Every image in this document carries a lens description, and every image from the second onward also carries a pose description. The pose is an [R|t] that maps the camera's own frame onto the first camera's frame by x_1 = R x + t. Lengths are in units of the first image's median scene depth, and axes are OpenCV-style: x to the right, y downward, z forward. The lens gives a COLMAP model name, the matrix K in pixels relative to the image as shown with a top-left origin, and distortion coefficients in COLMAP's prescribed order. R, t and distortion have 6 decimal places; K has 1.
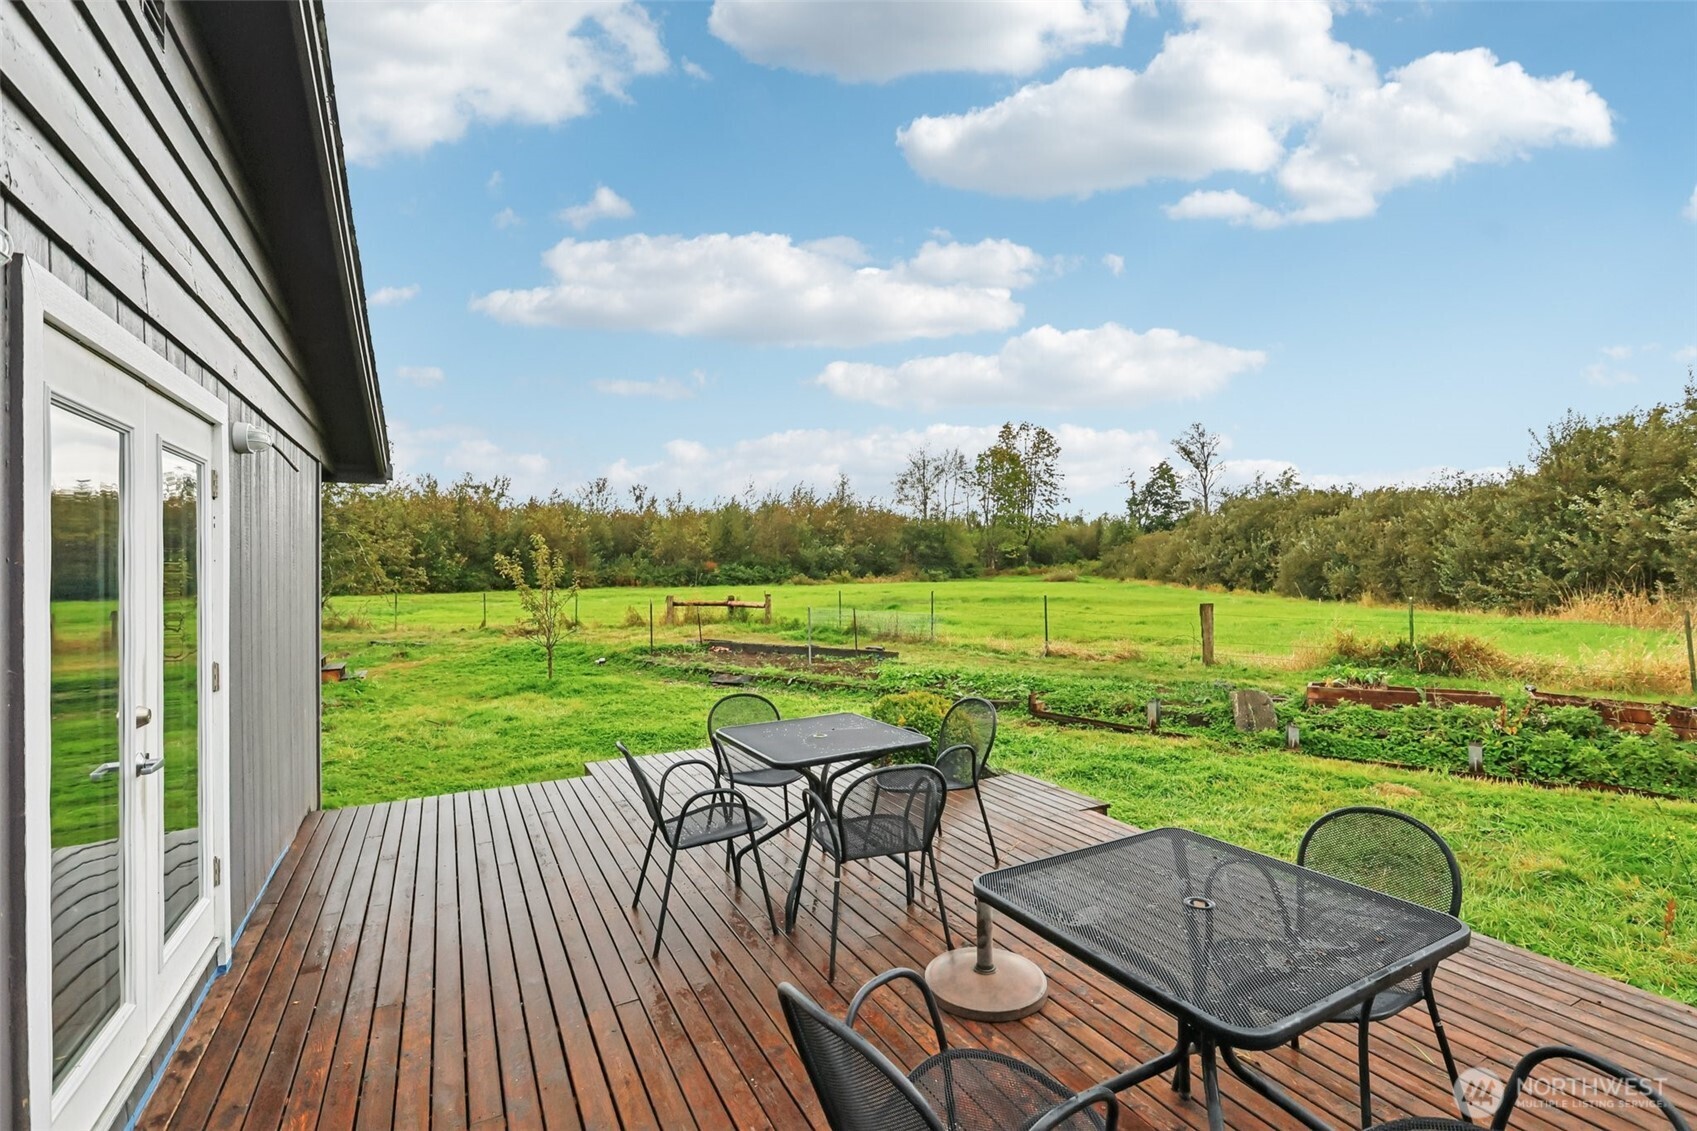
lens RADIAL K [[748.3, 0, 848.5], [0, 748.3, 565.5], [0, 0, 1]] dist [-0.001059, -0.000044]
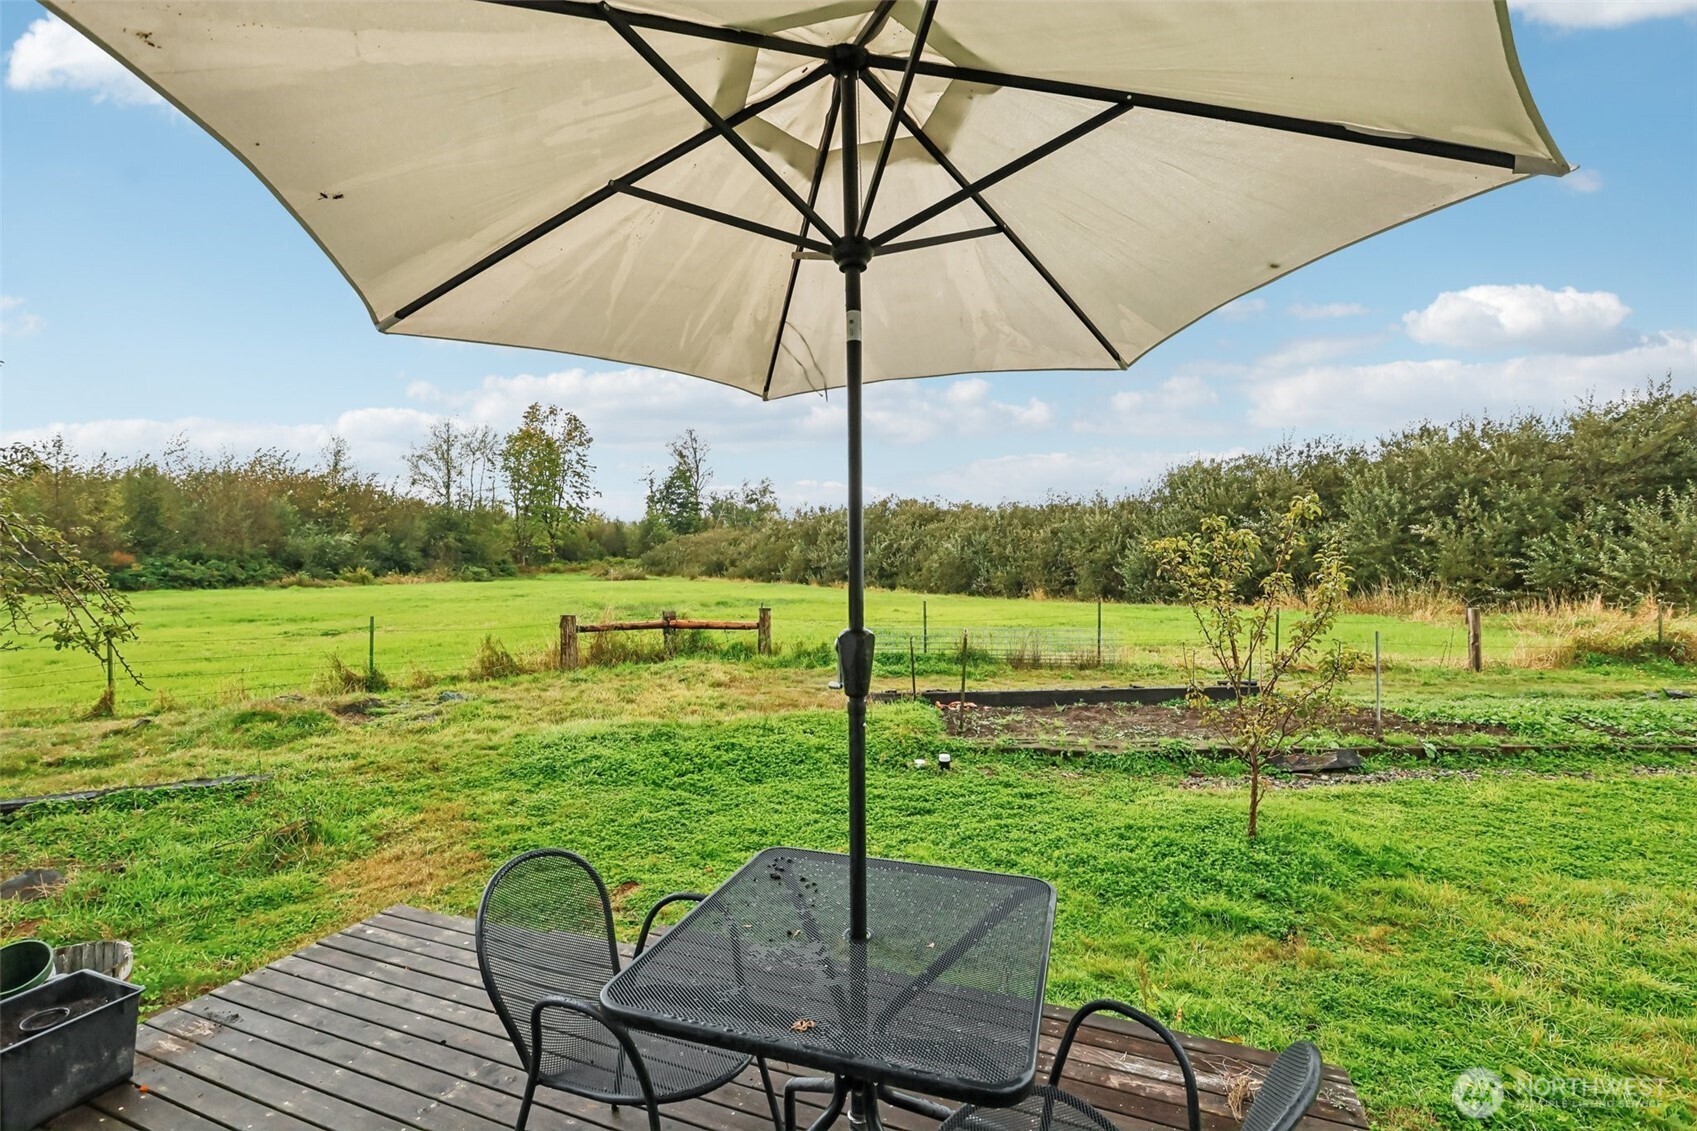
lens RADIAL K [[748.3, 0, 848.5], [0, 748.3, 565.5], [0, 0, 1]] dist [-0.001059, -0.000044]
pose [[0.770764, 0.005076, 0.637101, -0.083386], [-0.007918, 0.999967, 0.001613, -0.000243], [-0.637072, -0.006288, 0.770779, 0.077265]]
